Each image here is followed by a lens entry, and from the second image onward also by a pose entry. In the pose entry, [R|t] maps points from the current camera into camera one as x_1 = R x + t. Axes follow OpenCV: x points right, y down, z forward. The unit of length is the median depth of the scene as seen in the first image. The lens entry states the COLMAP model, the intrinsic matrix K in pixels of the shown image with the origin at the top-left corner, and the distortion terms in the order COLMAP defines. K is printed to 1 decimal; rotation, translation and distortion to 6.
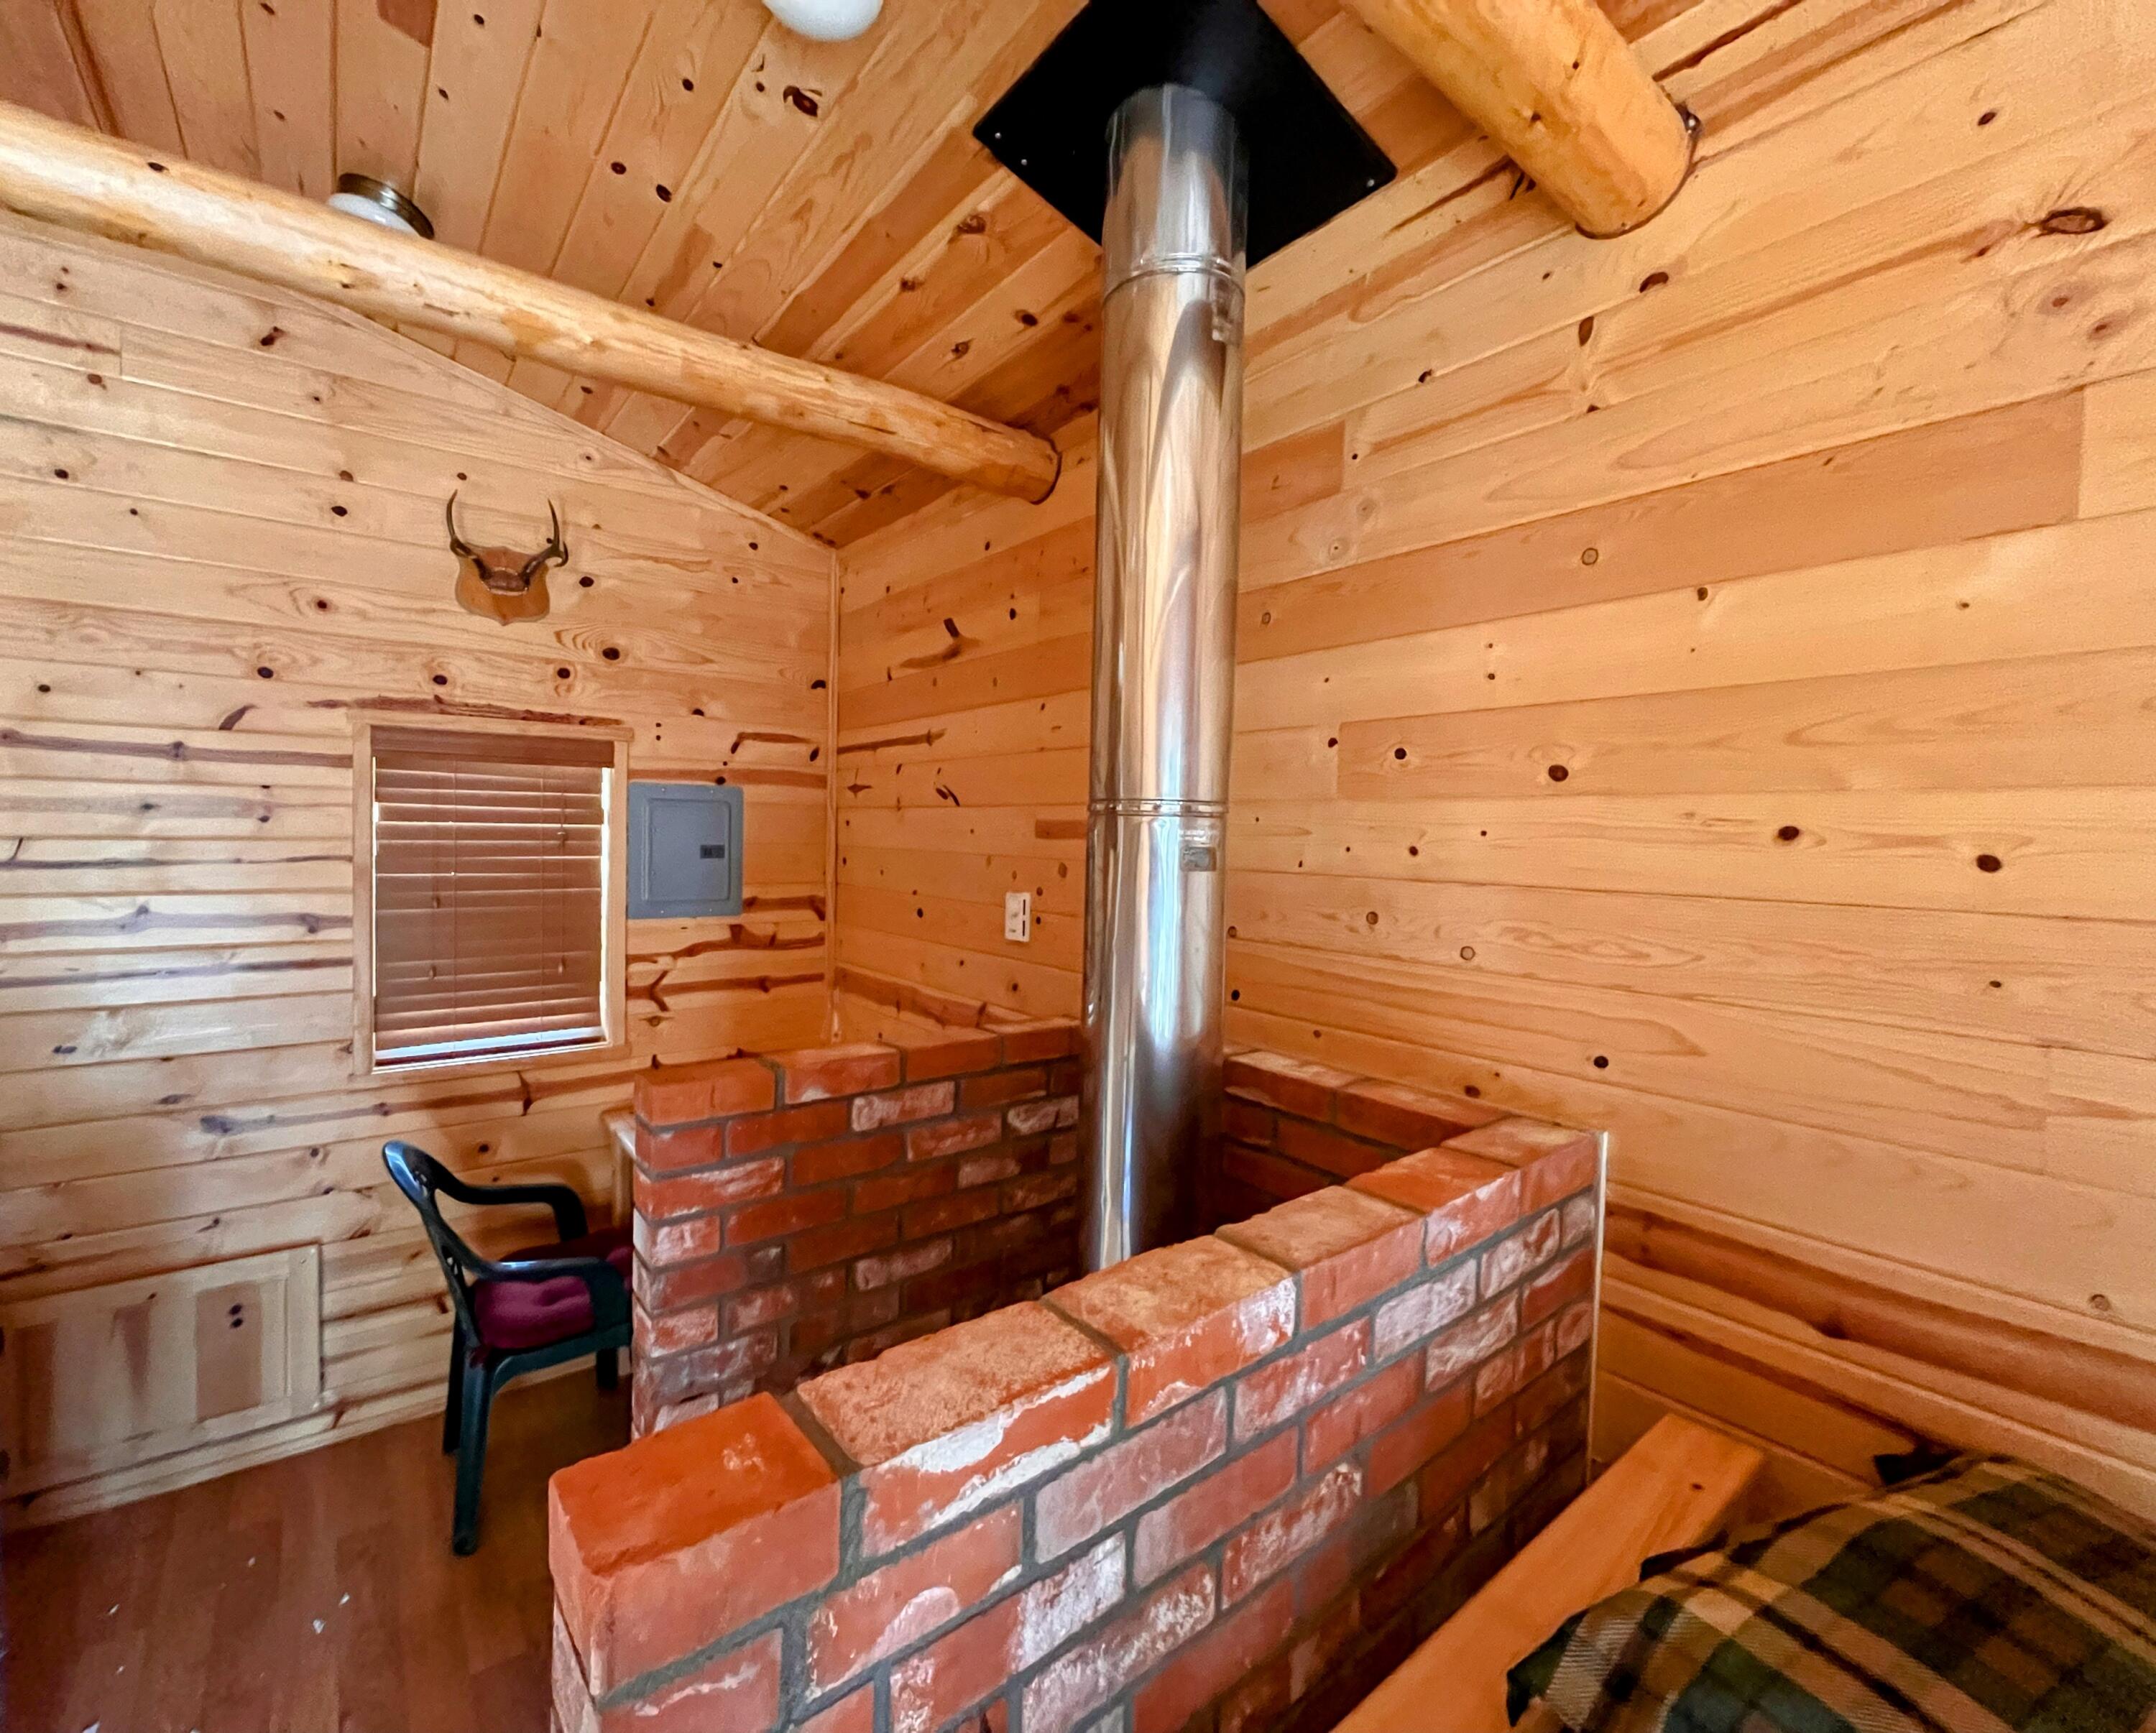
lens RADIAL K [[928.4, 0, 998.5], [0, 928.4, 862.0], [0, 0, 1]] dist [-0.002024, -0.000090]
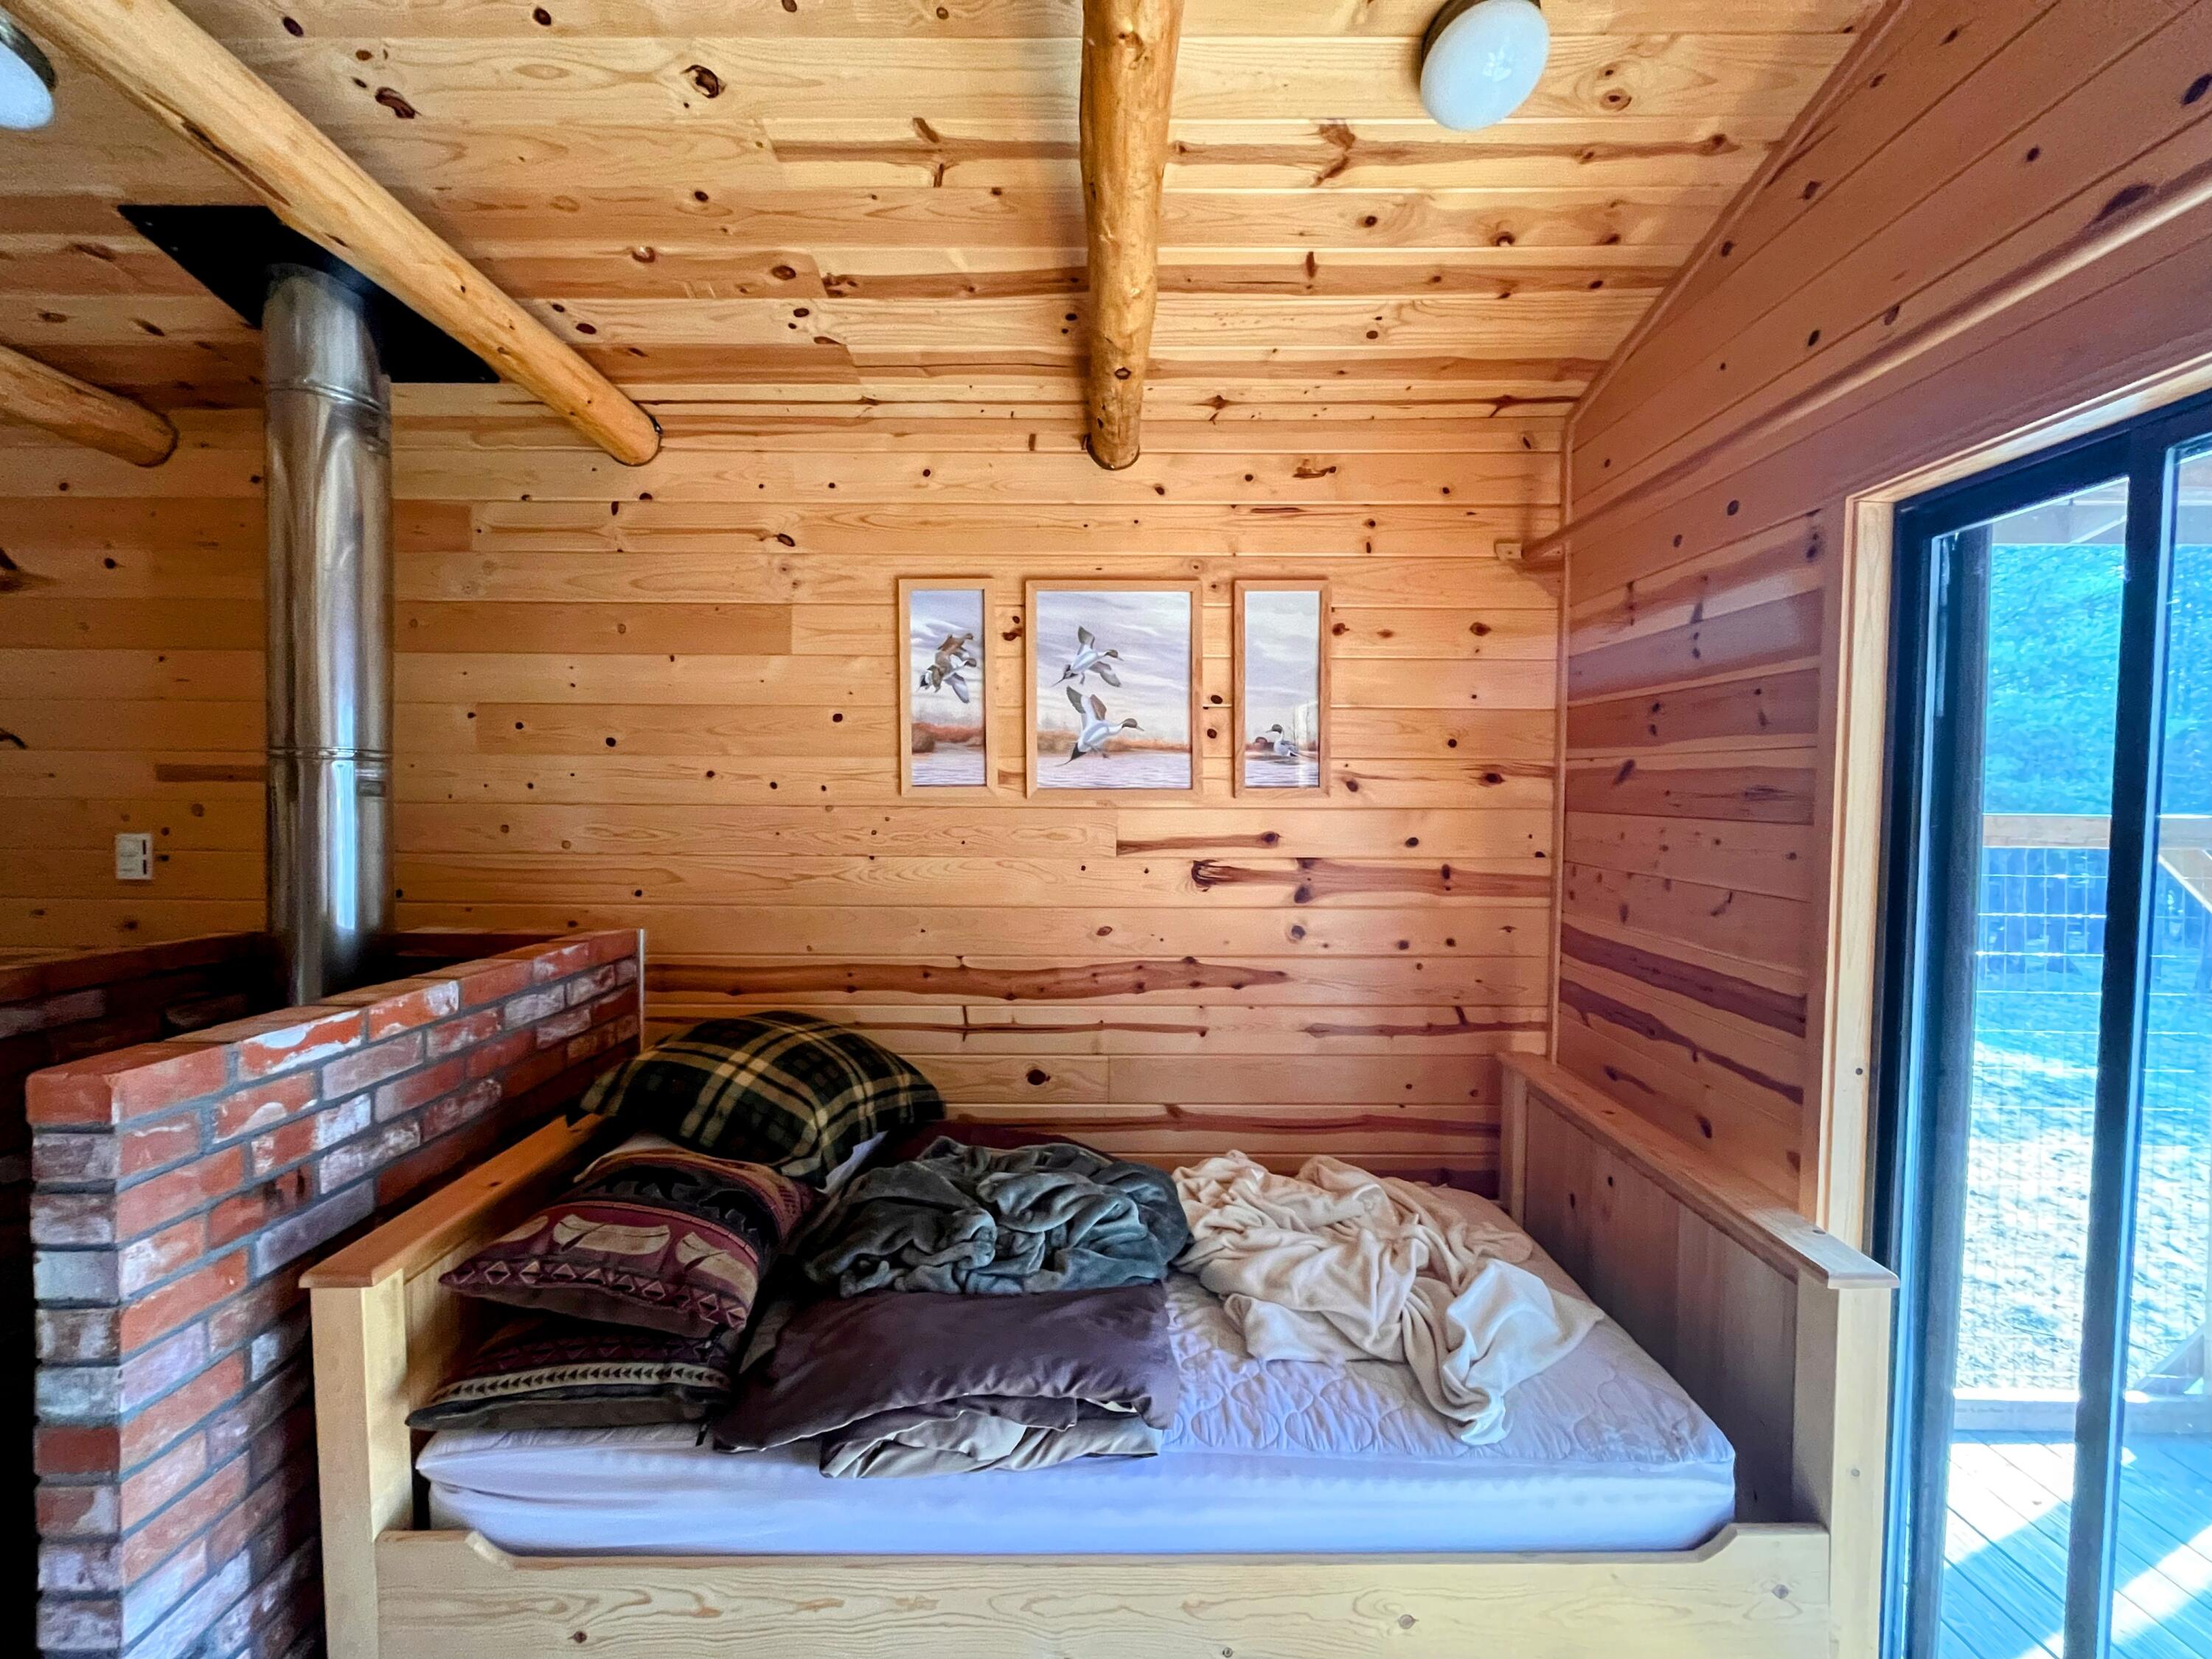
lens RADIAL K [[890.1, 0, 1102.1], [0, 890.1, 827.5], [0, 0, 1]] dist [-0.003795, 0.000131]
pose [[0.580766, -0.036082, 0.813270, -0.341925], [0.030001, 0.999287, 0.022911, 0.078720], [-0.813517, 0.011093, 0.581435, -1.018757]]
